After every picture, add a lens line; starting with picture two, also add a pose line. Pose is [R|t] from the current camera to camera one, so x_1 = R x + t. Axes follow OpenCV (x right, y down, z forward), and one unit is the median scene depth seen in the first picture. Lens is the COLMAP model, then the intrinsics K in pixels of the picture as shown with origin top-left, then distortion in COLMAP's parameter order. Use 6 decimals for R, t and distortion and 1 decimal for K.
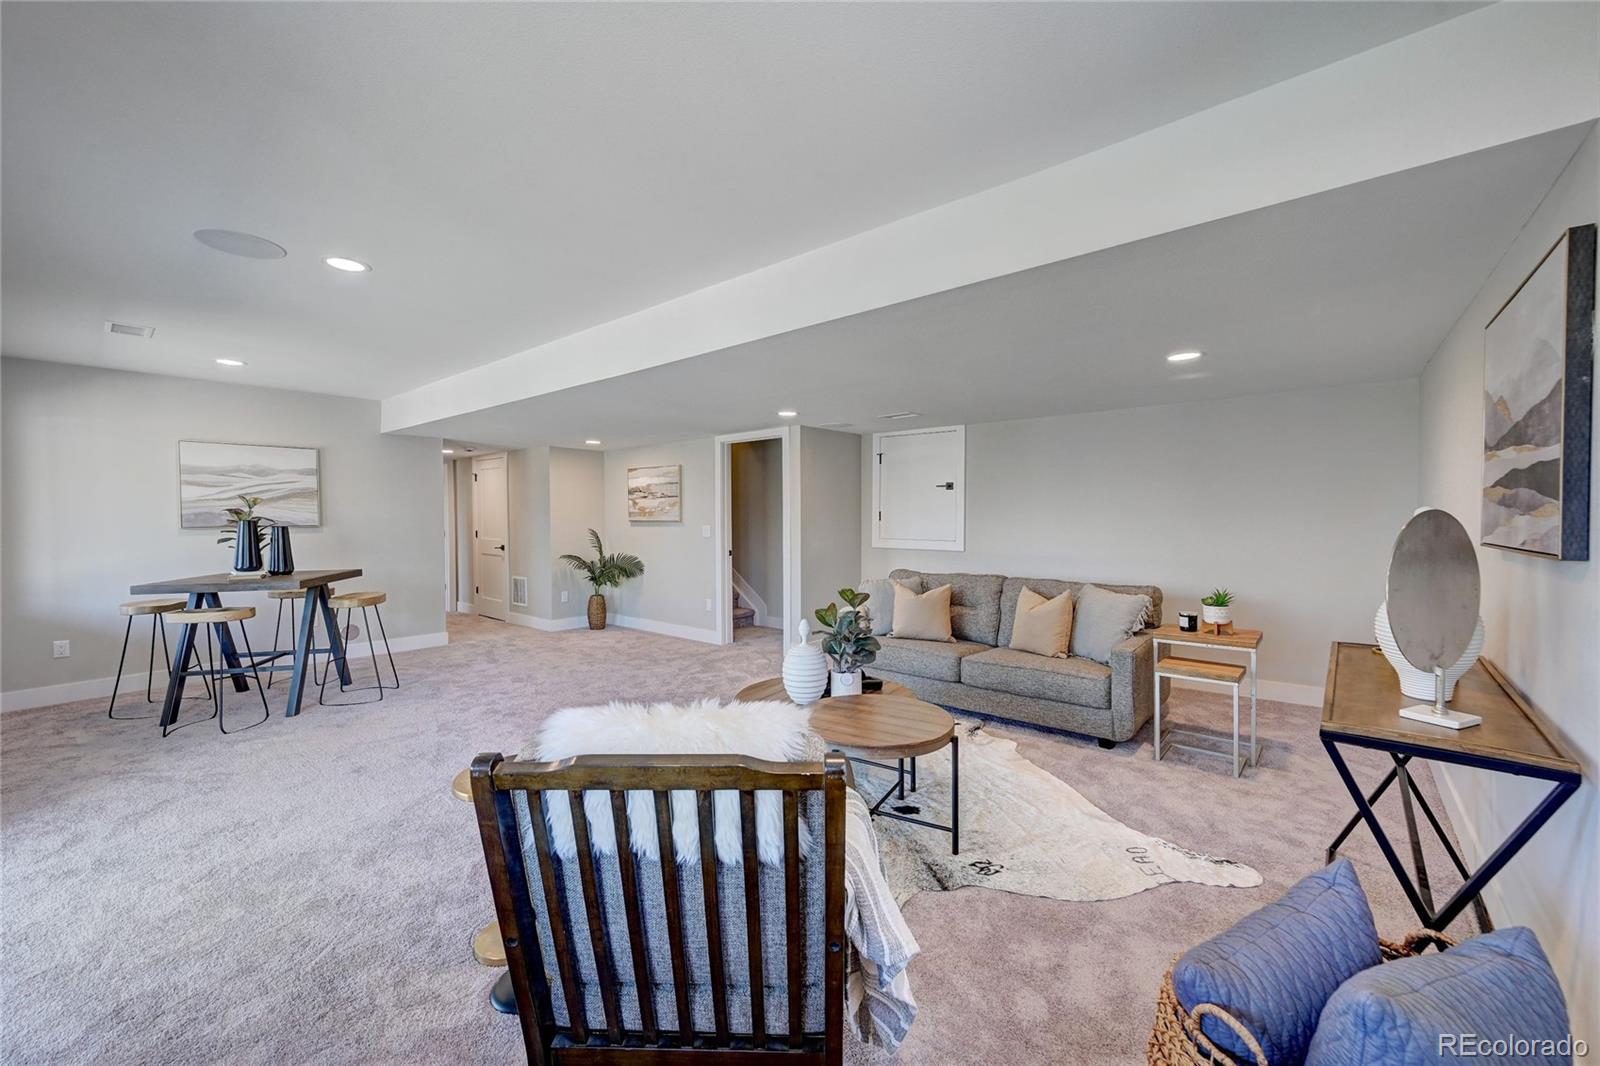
lens RADIAL K [[642.3, 0, 795.7], [0, 642.3, 524.3], [0, 0, 1]] dist [0.001768, -0.000621]
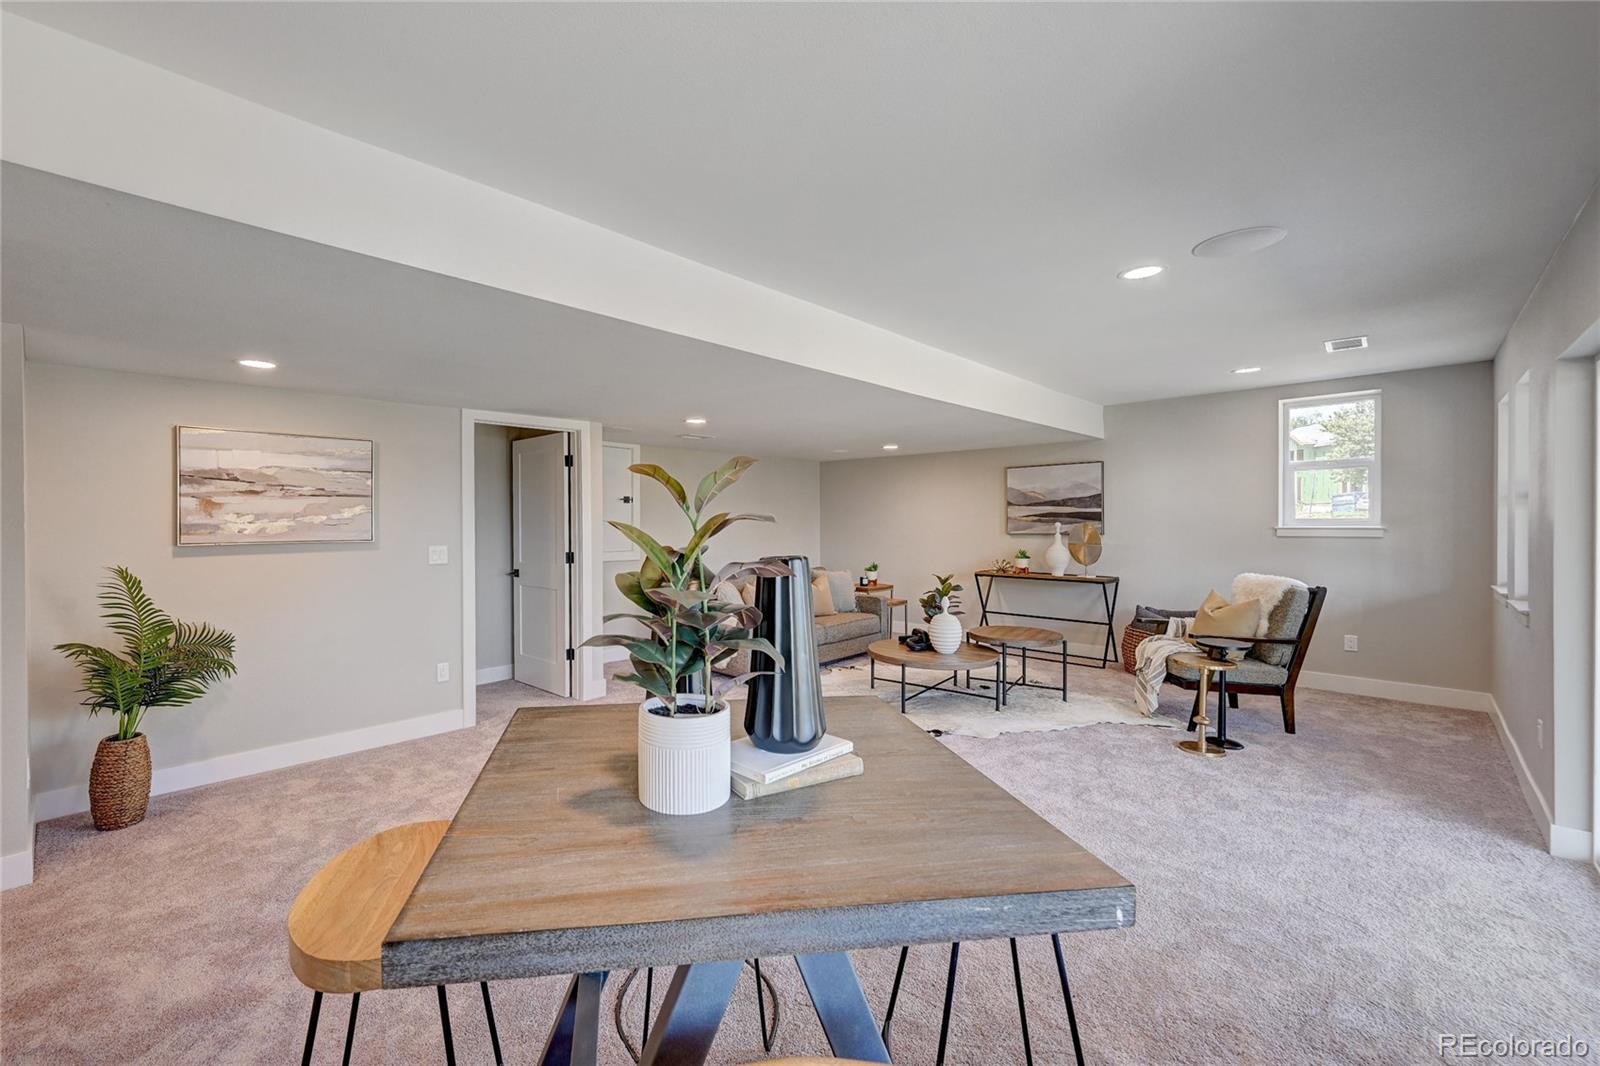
lens RADIAL K [[642.3, 0, 788.4], [0, 642.3, 530.6], [0, 0, 1]] dist [0.001768, -0.000621]
pose [[0.059767, -0.008540, 0.998176, -0.701762], [0.022240, 0.999727, 0.007222, -0.009469], [-0.997965, 0.021768, 0.059941, 0.594371]]
